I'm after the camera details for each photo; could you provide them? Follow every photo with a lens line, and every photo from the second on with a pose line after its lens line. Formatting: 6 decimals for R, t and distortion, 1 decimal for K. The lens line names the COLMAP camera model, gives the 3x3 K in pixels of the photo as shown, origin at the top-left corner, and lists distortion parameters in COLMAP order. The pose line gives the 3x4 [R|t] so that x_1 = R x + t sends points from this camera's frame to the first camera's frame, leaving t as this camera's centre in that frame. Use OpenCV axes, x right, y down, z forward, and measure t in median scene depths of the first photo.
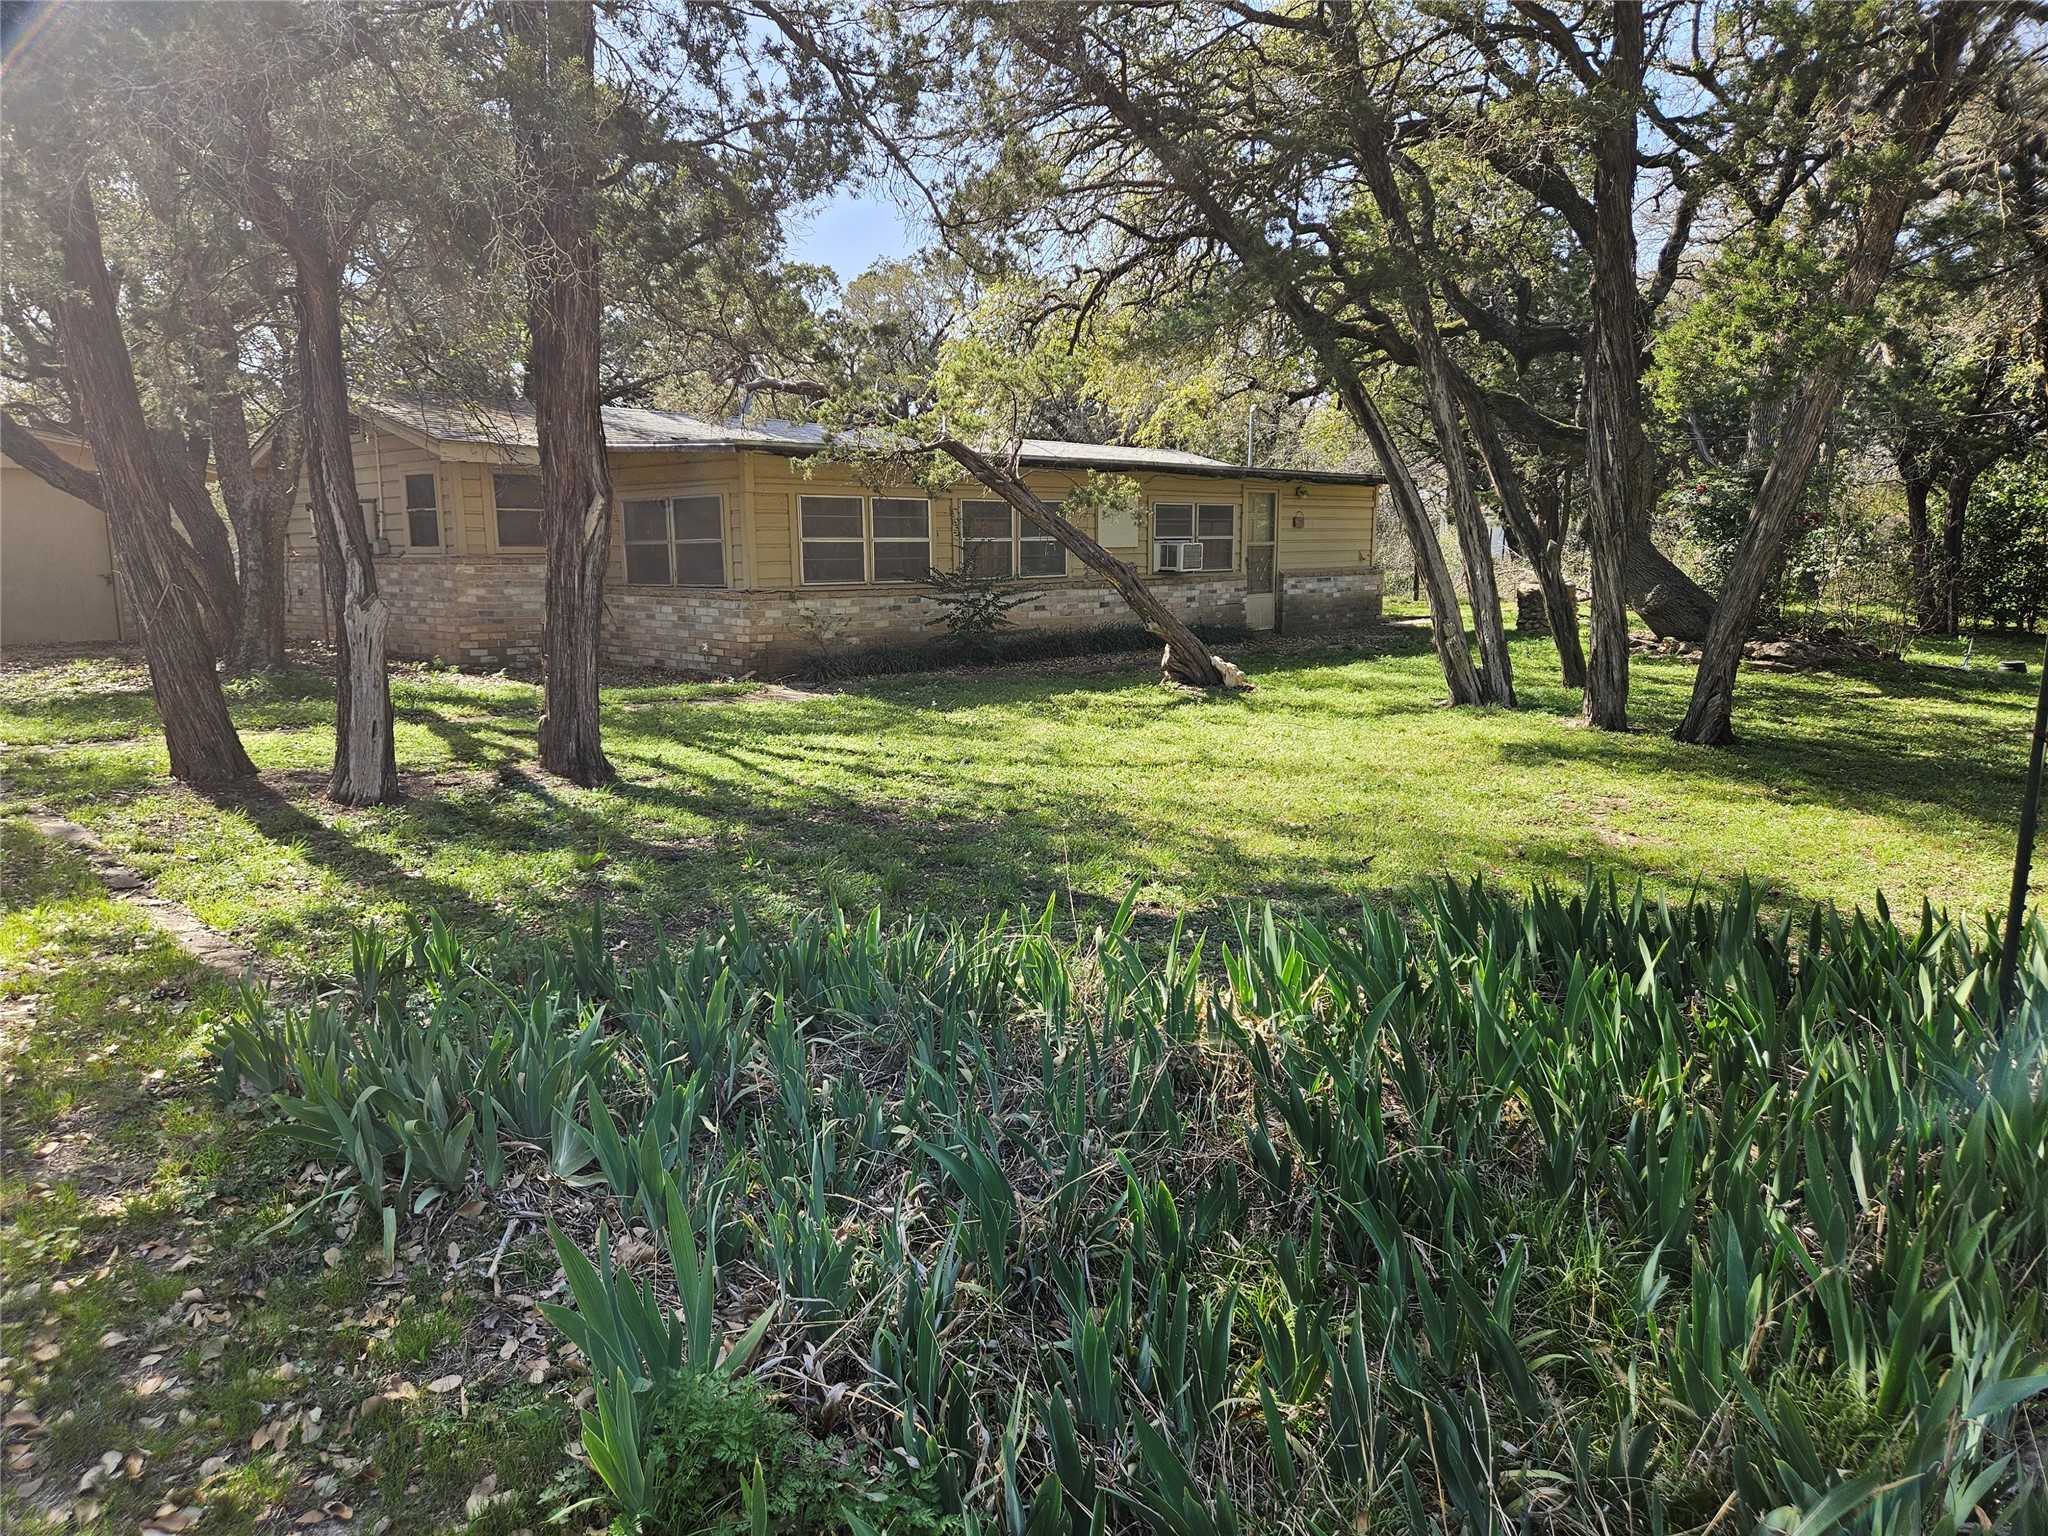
lens RADIAL K [[1363.3, 0, 1028.3], [0, 1363.3, 772.3], [0, 0, 1]] dist [0.078904, -0.068862]
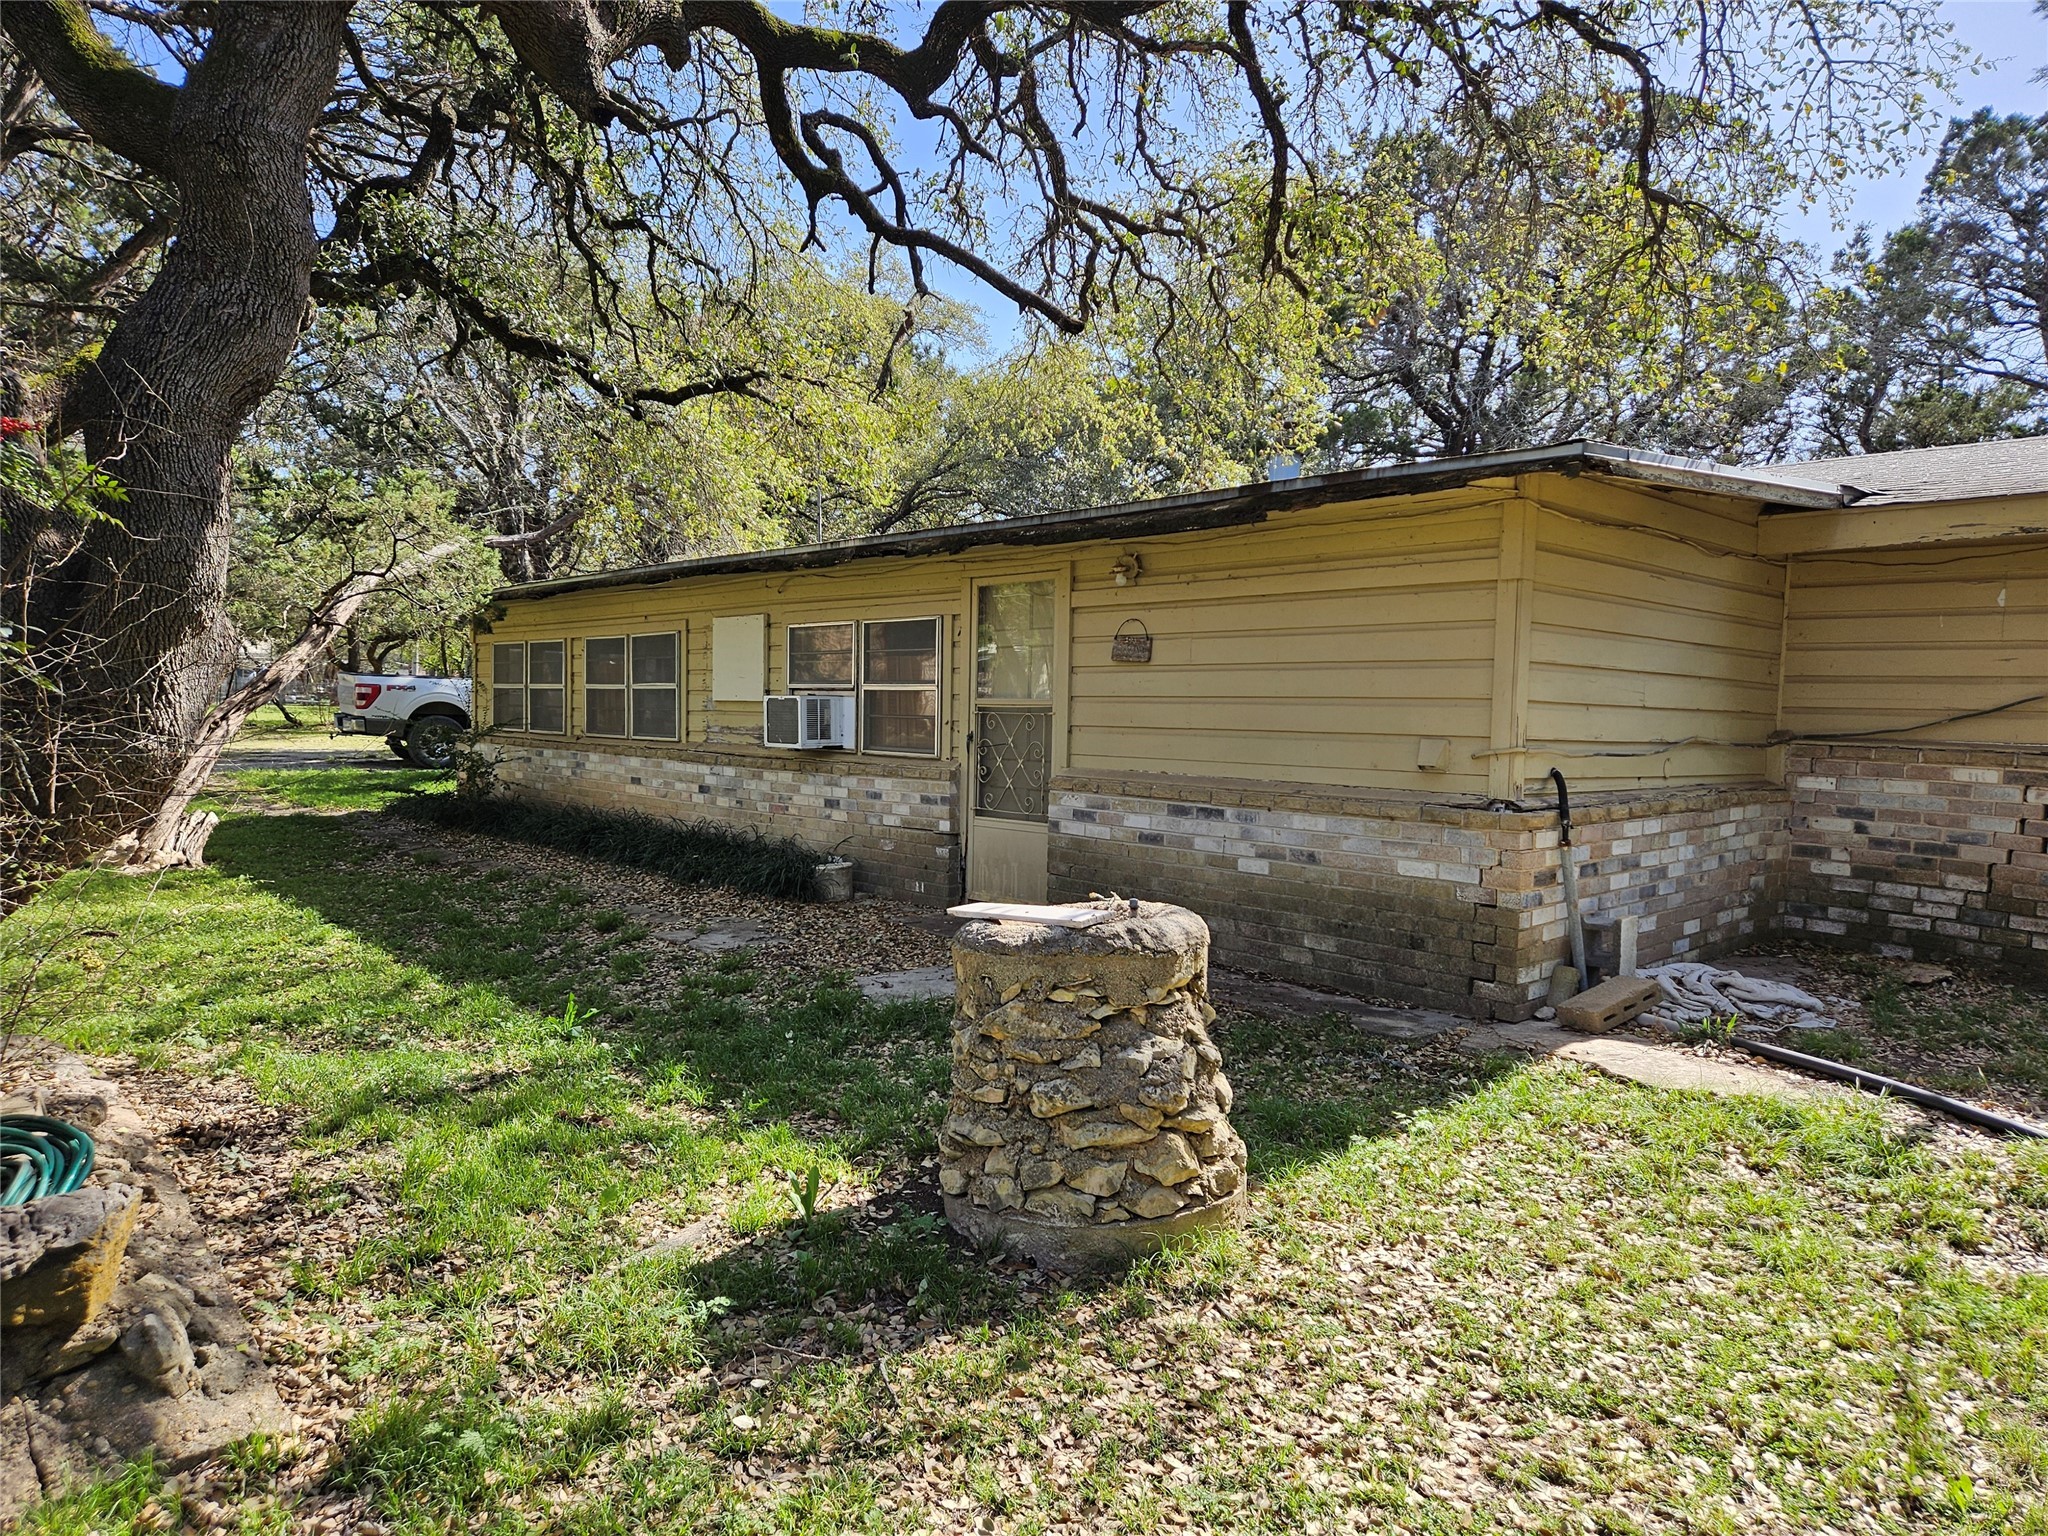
lens RADIAL K [[1363.3, 0, 1026.9], [0, 1363.3, 789.7], [0, 0, 1]] dist [0.078904, -0.068862]
pose [[-0.084926, 0.052173, -0.995020, 0.610544], [-0.195712, 0.978301, 0.068001, -0.177004], [0.976977, 0.200512, -0.072872, 1.082725]]
